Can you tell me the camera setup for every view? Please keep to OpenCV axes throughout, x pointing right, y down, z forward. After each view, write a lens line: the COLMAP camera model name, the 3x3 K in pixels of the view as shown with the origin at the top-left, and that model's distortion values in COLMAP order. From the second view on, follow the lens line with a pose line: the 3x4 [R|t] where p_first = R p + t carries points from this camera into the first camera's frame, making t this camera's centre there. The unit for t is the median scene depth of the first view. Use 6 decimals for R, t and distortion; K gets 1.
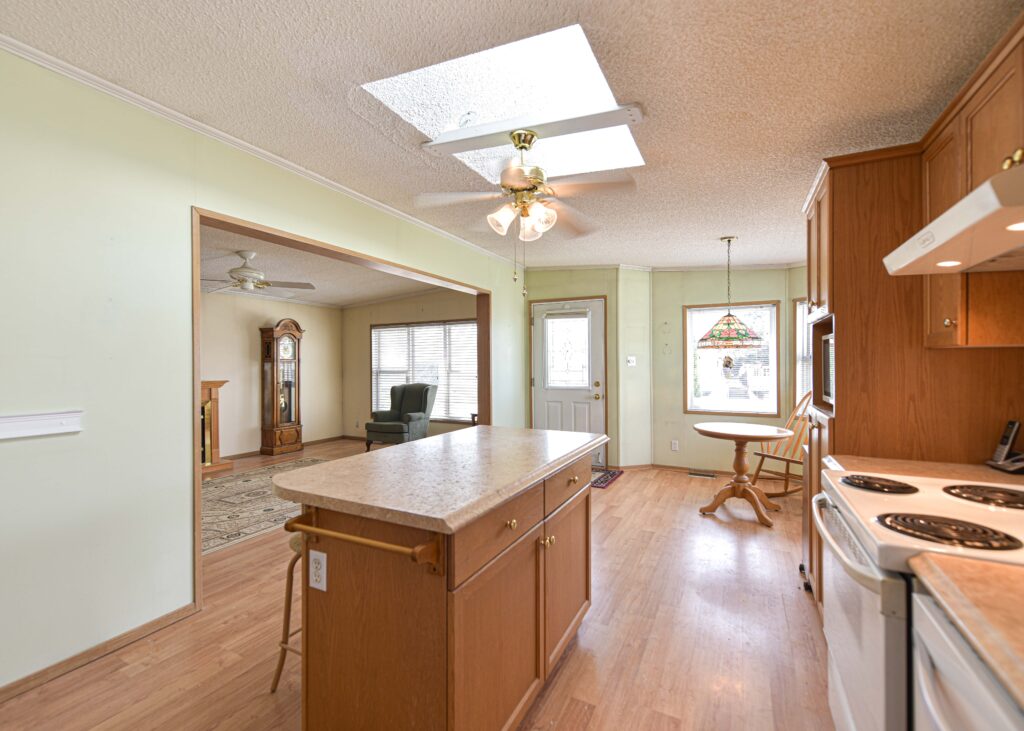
lens RADIAL K [[450.2, 0, 516.2], [0, 450.2, 359.8], [0, 0, 1]] dist [0.004238, -0.000079]
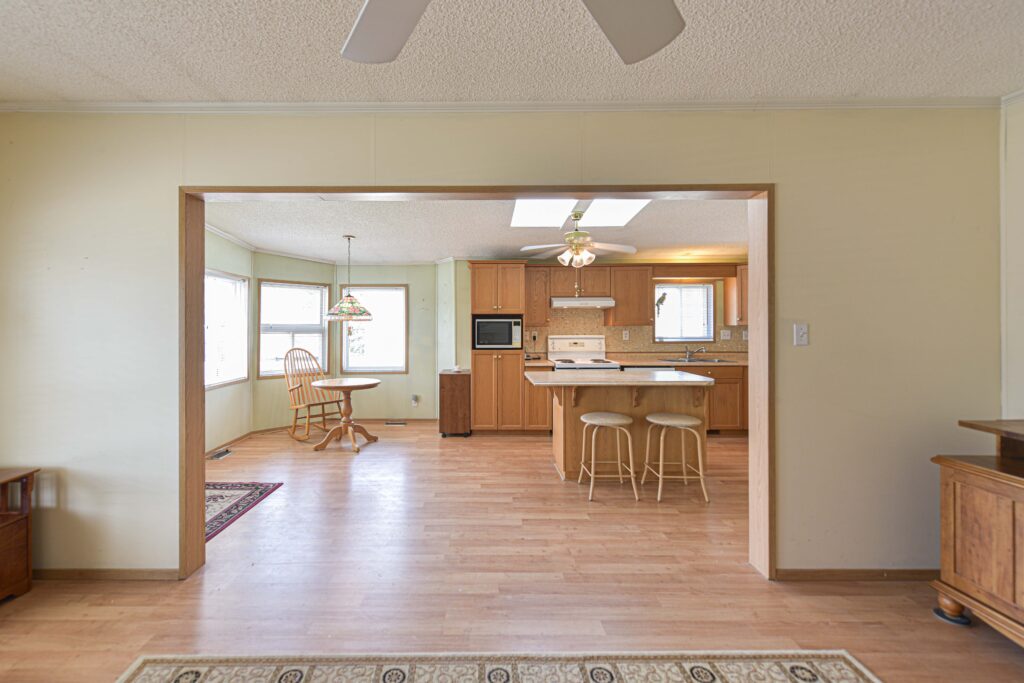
lens RADIAL K [[439.9, 0, 489.3], [0, 439.9, 317.4], [0, 0, 1]] dist [-0.003340, -0.000032]
pose [[-0.451344, 0.021185, 0.892099, -0.600473], [0.011578, 0.999773, -0.017884, -0.001445], [-0.892275, 0.002257, -0.451487, 0.892311]]
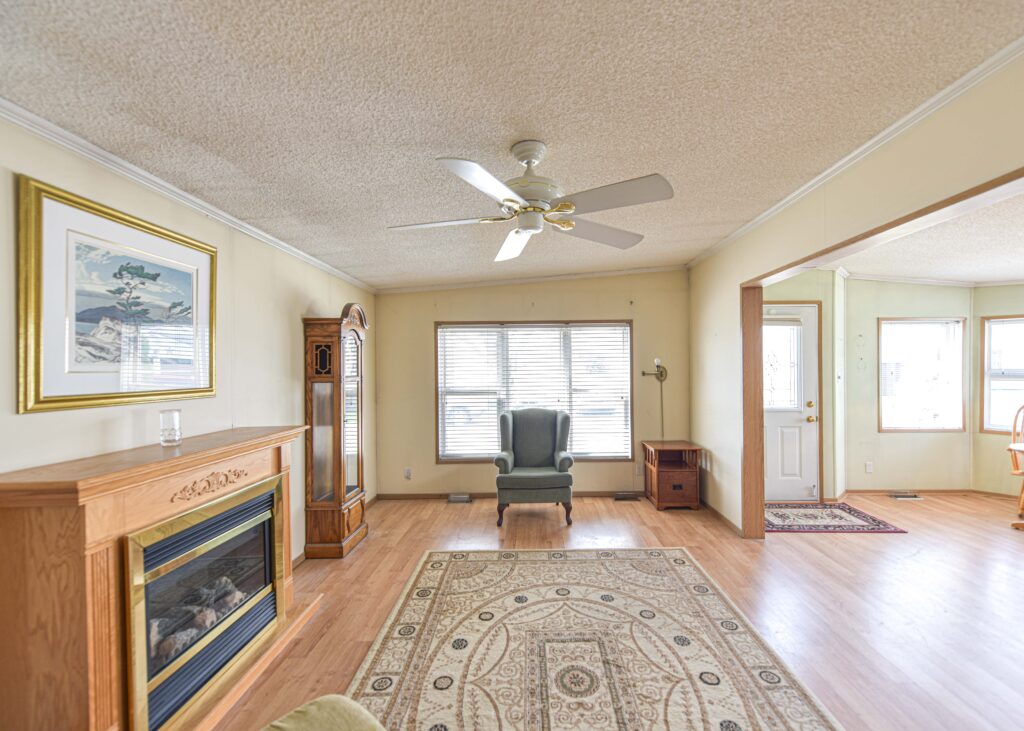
lens RADIAL K [[450.2, 0, 542.1], [0, 450.2, 369.2], [0, 0, 1]] dist [0.004238, -0.000079]
pose [[0.883326, 0.000653, 0.468758, -0.668551], [0.002347, 0.999980, -0.005815, -0.008518], [-0.468753, 0.006237, 0.883307, 0.484656]]
